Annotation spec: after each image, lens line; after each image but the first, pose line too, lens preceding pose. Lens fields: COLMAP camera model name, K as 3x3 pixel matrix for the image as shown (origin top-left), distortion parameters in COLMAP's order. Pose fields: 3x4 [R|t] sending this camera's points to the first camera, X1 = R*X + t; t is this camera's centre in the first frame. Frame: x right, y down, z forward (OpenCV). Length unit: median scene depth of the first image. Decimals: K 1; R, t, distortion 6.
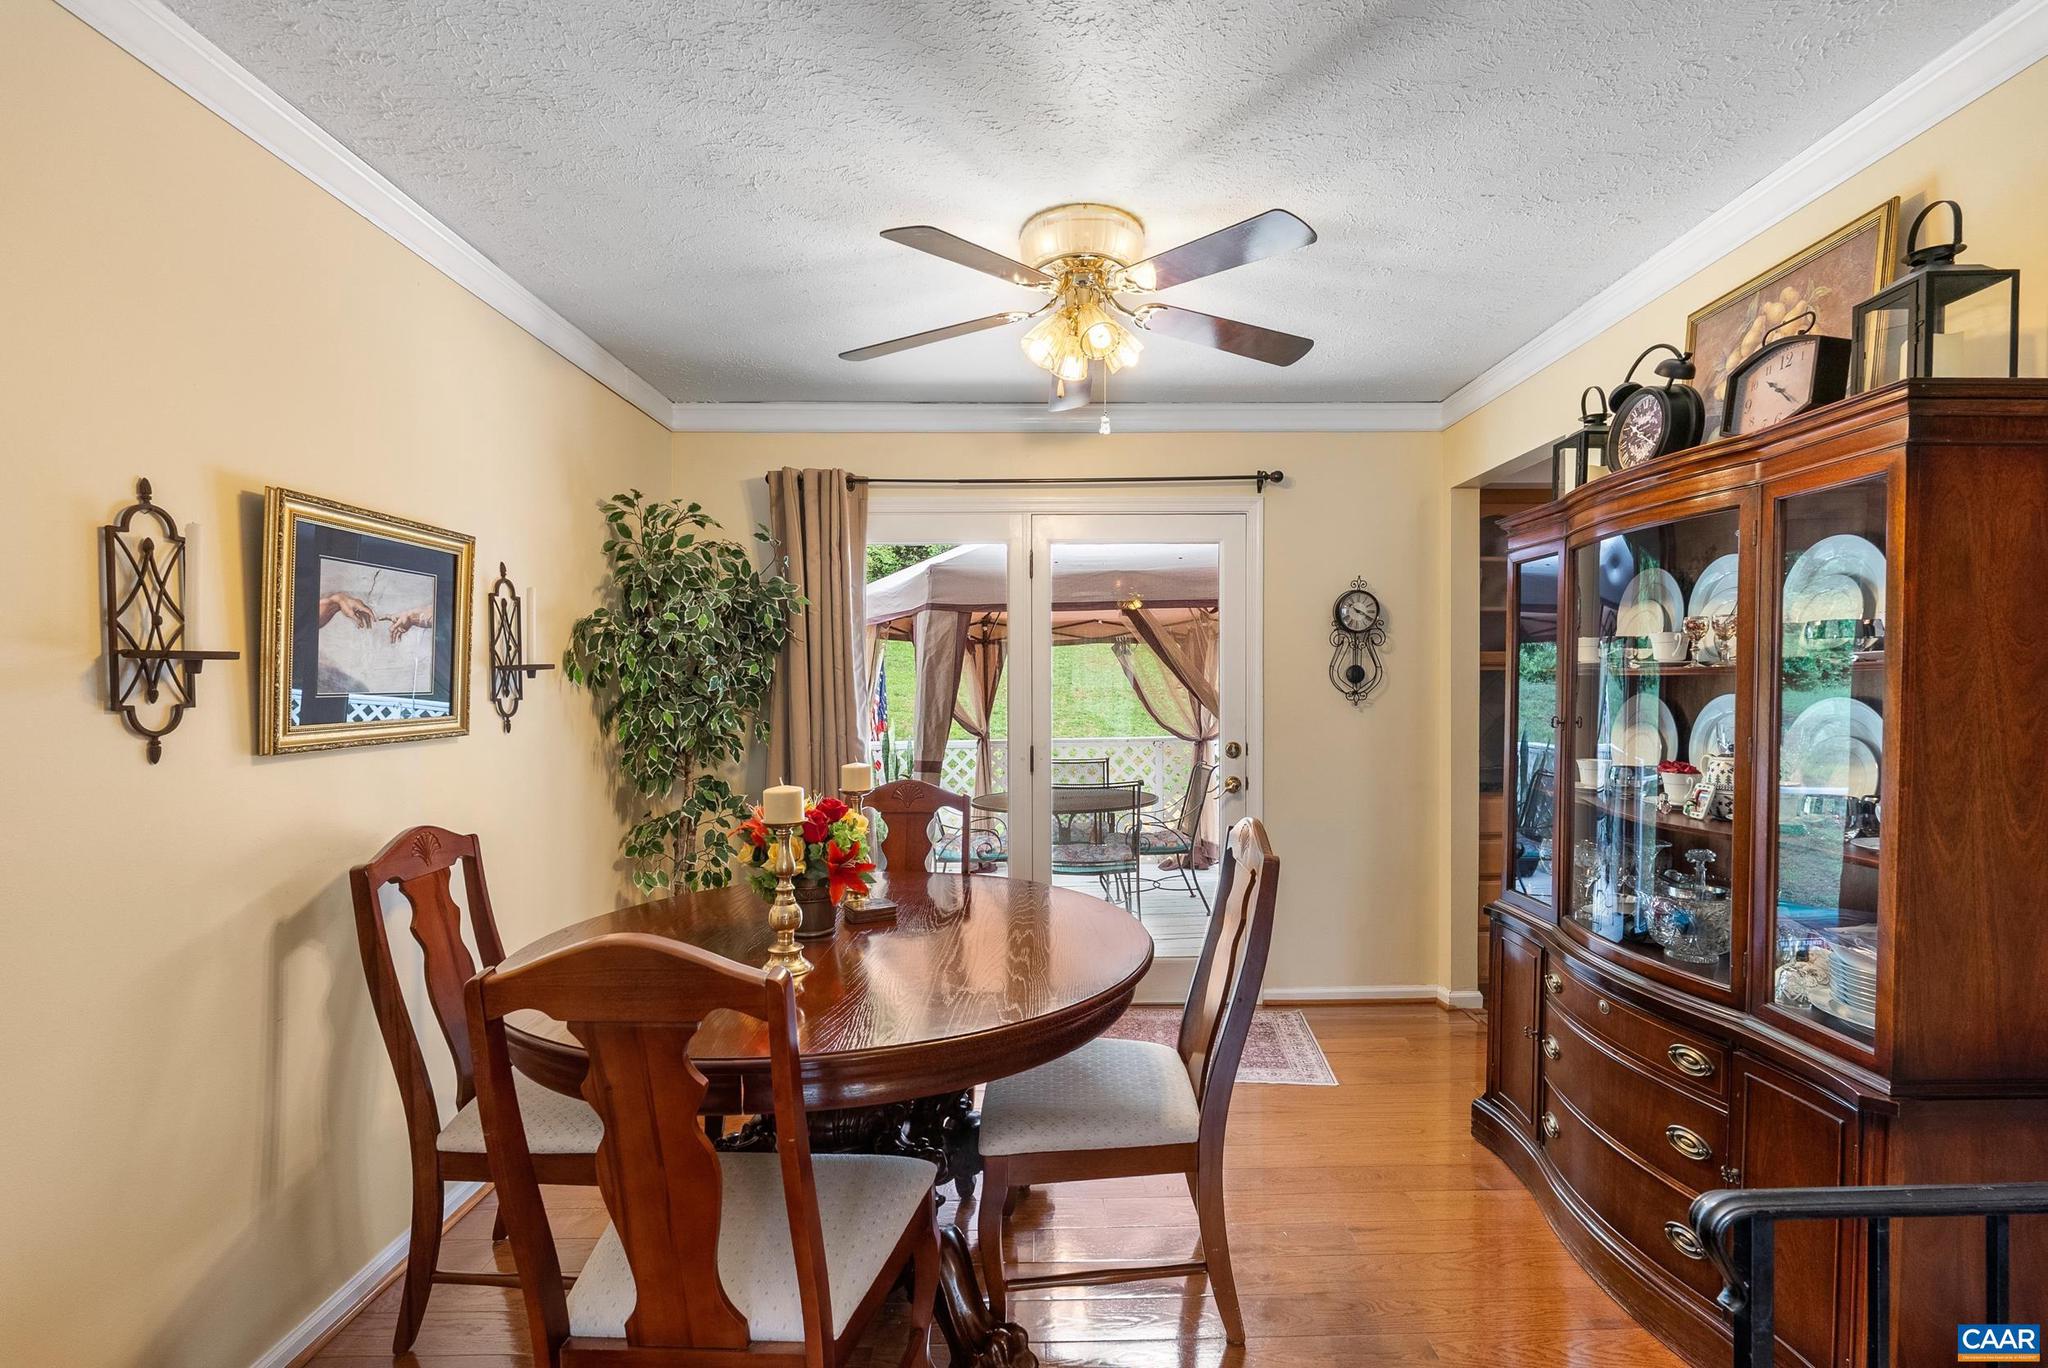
lens RADIAL K [[921.4, 0, 1062.7], [0, 921.4, 693.5], [0, 0, 1]] dist [-0.001651, -0.000604]
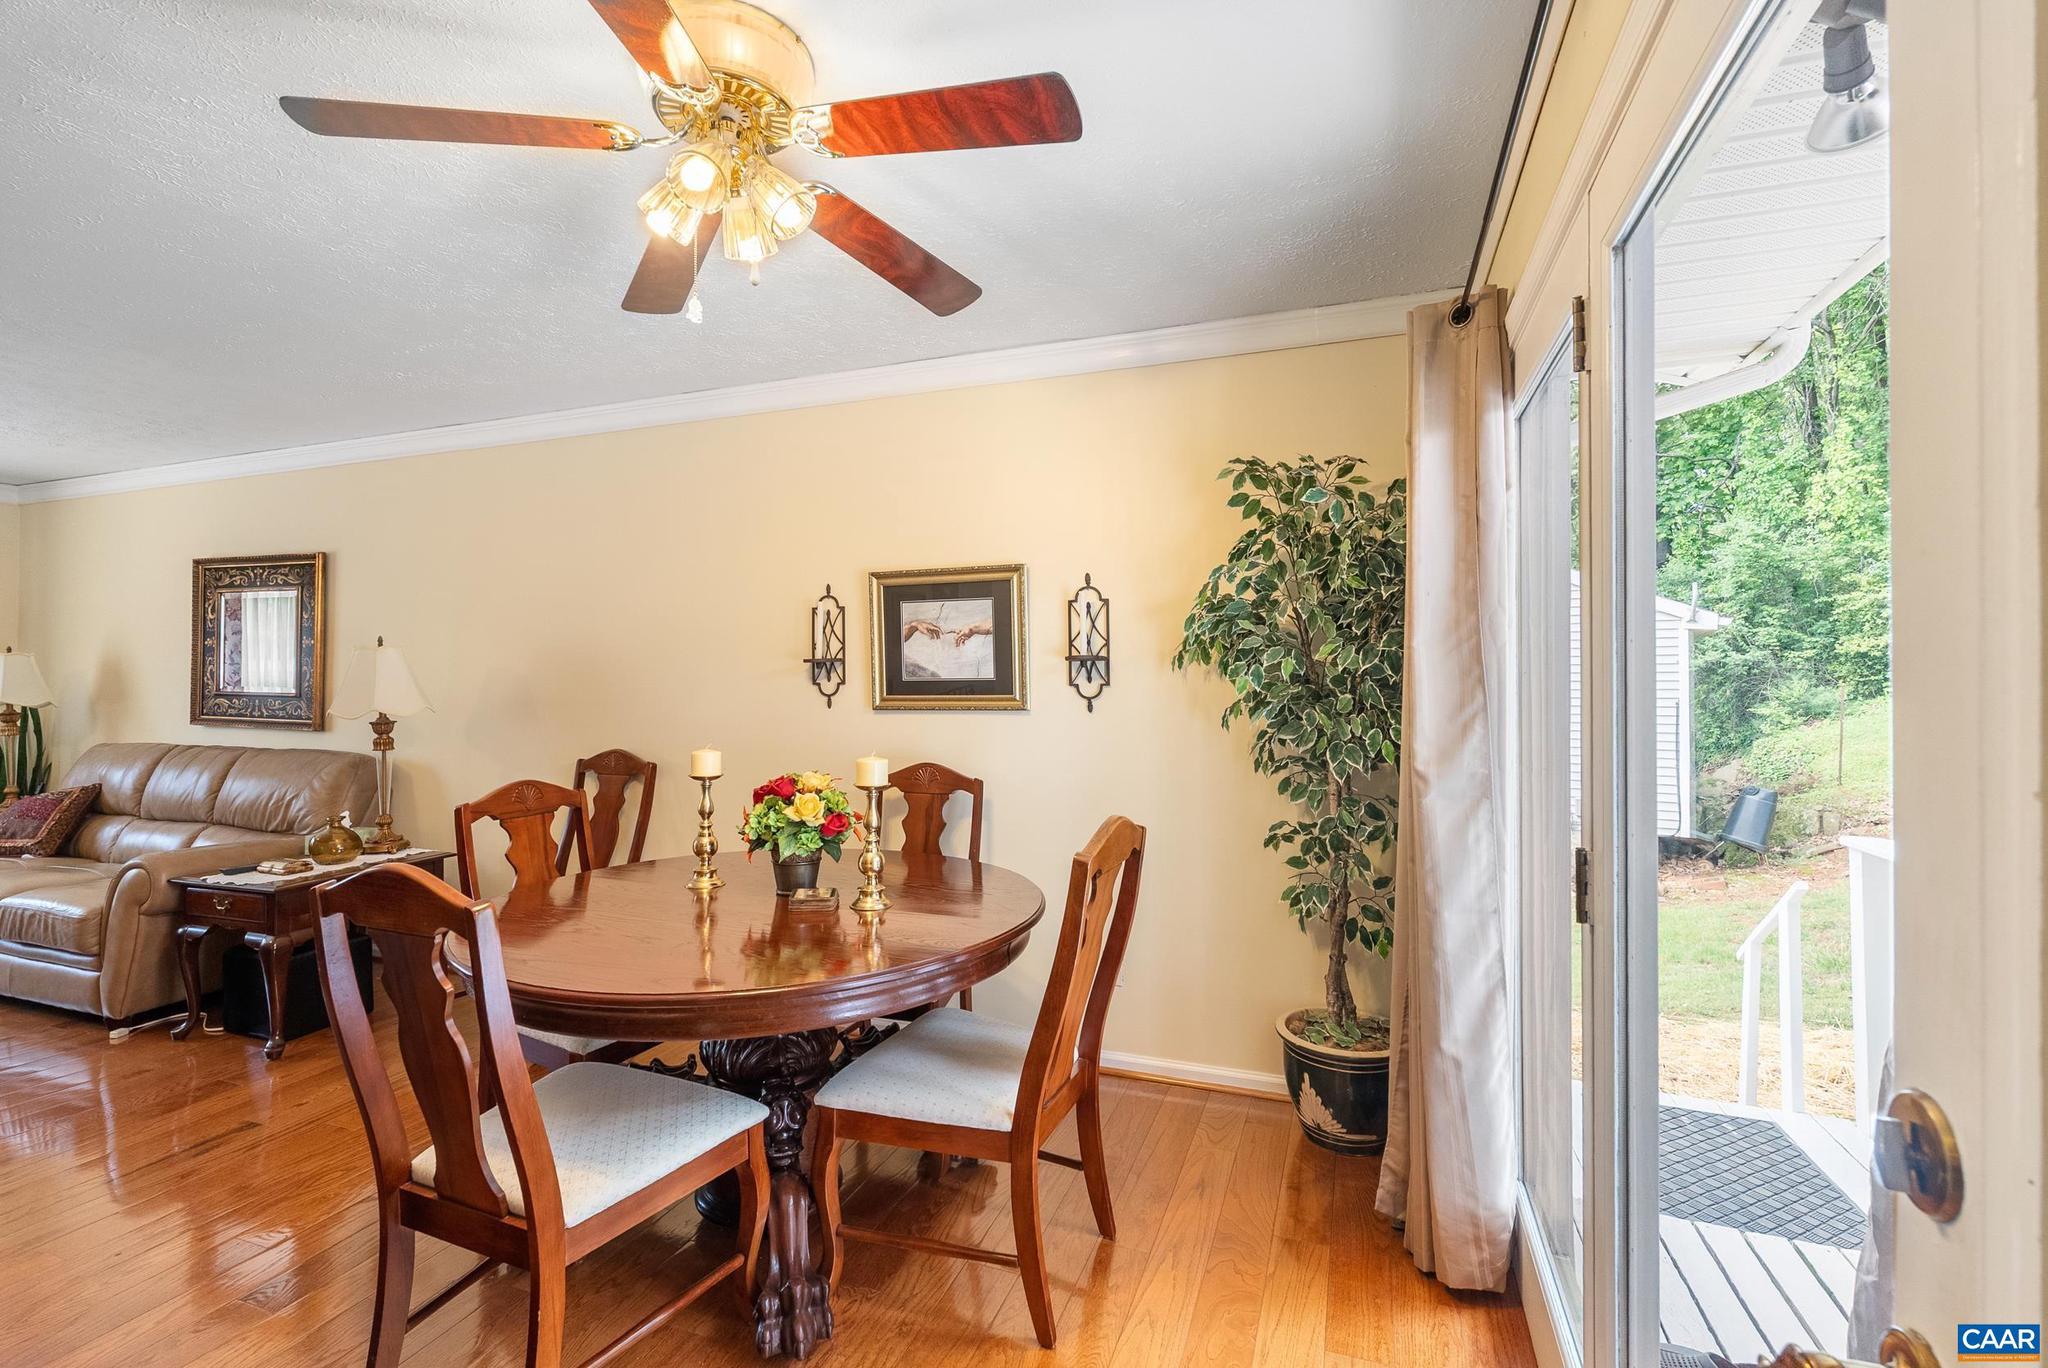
lens RADIAL K [[921.4, 0, 1019.0], [0, 921.4, 671.3], [0, 0, 1]] dist [-0.001651, -0.000604]
pose [[-0.377792, 0.002925, -0.925886, 0.668677], [-0.002642, 0.999988, 0.004237, -0.019309], [0.925887, 0.004047, -0.377780, 1.636844]]
